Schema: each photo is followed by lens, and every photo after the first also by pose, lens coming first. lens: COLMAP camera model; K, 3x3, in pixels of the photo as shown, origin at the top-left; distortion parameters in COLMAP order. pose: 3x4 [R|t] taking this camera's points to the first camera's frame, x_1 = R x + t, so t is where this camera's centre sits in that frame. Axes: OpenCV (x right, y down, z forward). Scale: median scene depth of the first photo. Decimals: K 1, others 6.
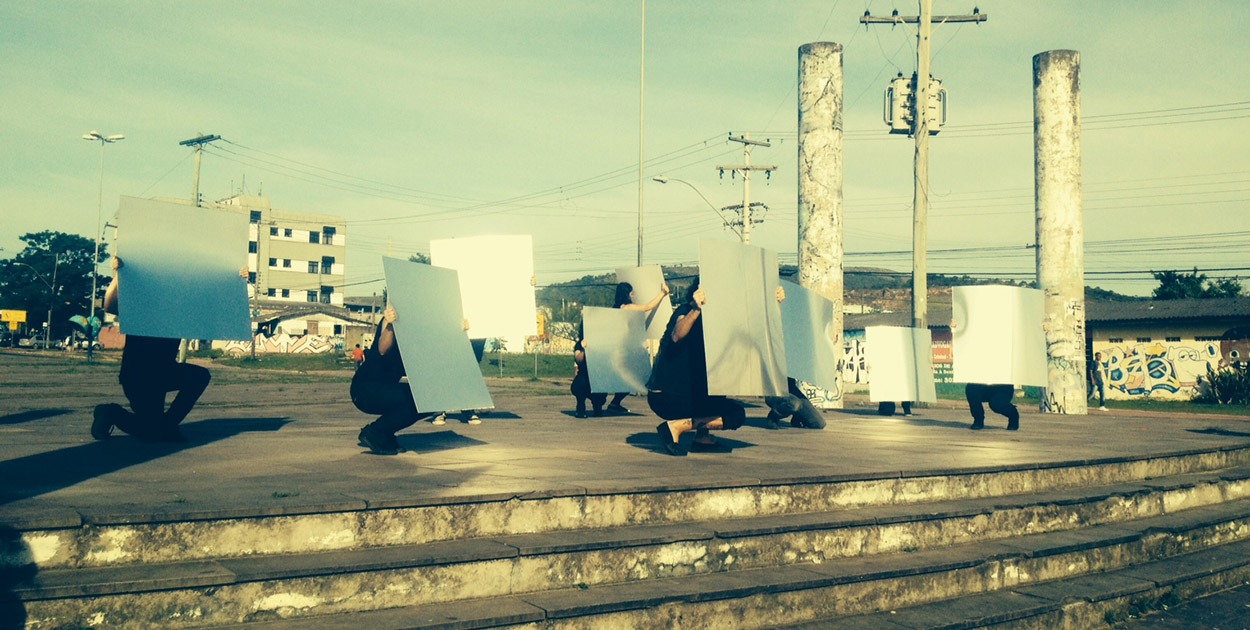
lens RADIAL K [[1163.8, 0, 632.9], [0, 1163.8, 282.3], [0, 0, 1]] dist [0.191964, -0.473740]
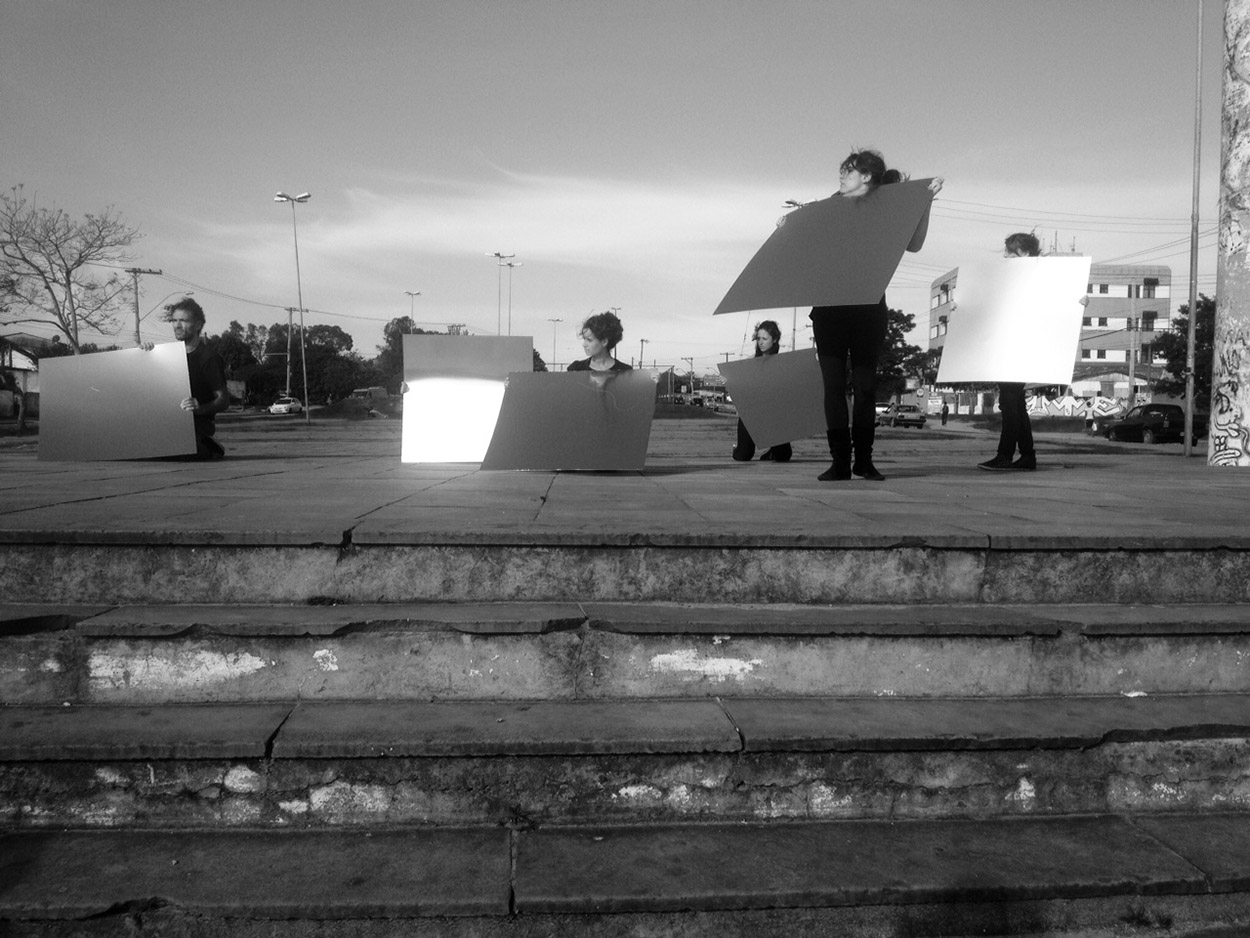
lens RADIAL K [[1174.2, 0, 620.7], [0, 1174.2, 449.1], [0, 0, 1]] dist [0.161916, -0.371234]
pose [[0.760200, 0.007507, -0.649645, 0.905440], [0.046596, 0.996728, 0.066043, 0.126451], [0.648016, -0.080477, 0.757363, 0.988597]]
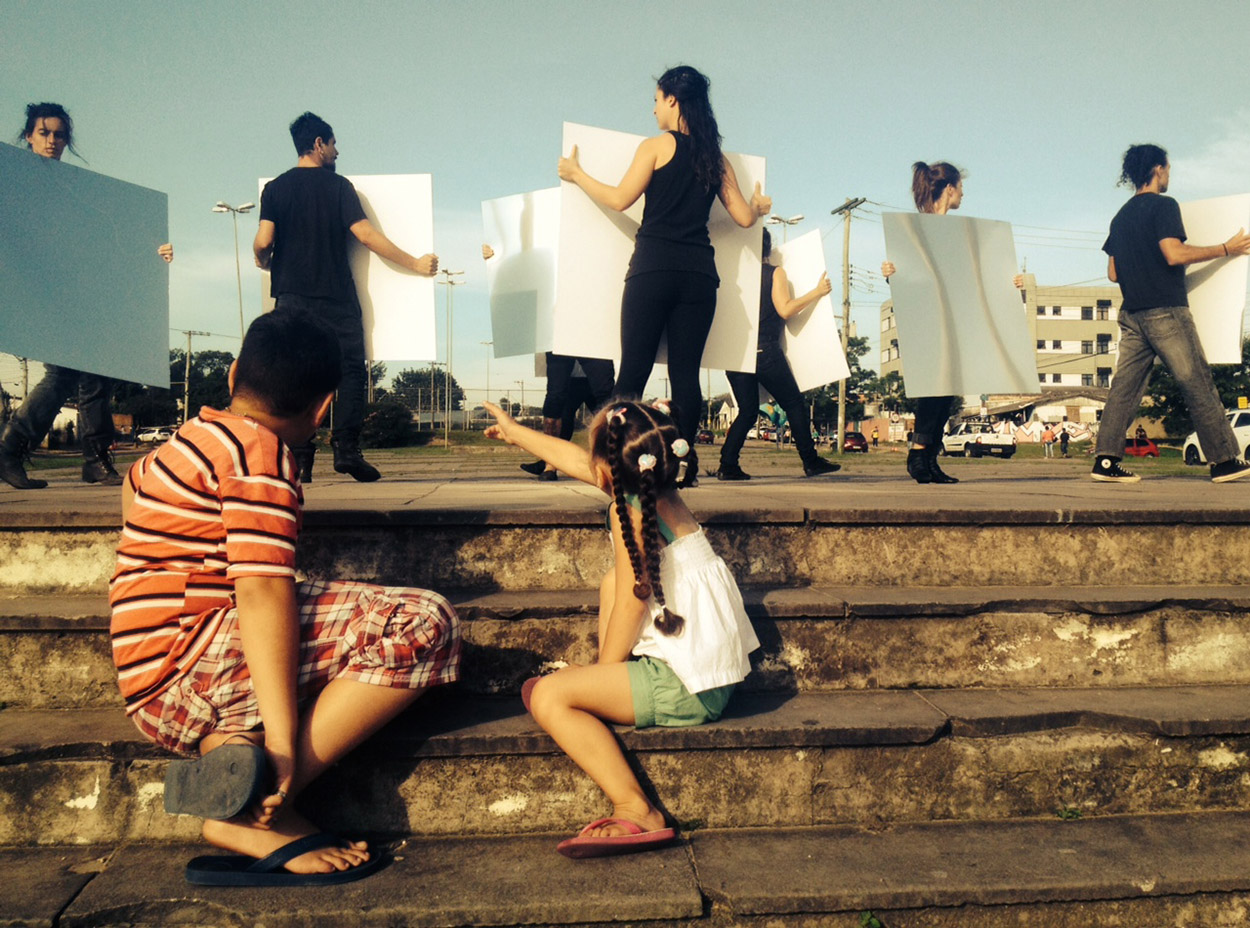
lens RADIAL K [[1273.3, 0, 677.0], [0, 1273.3, 400.4], [0, 0, 1]] dist [0.188405, -0.419834]
pose [[0.825436, -0.041281, -0.562984, 0.584164], [0.054426, 0.998496, 0.006582, 0.123263], [0.561866, -0.036074, 0.826441, 0.701564]]
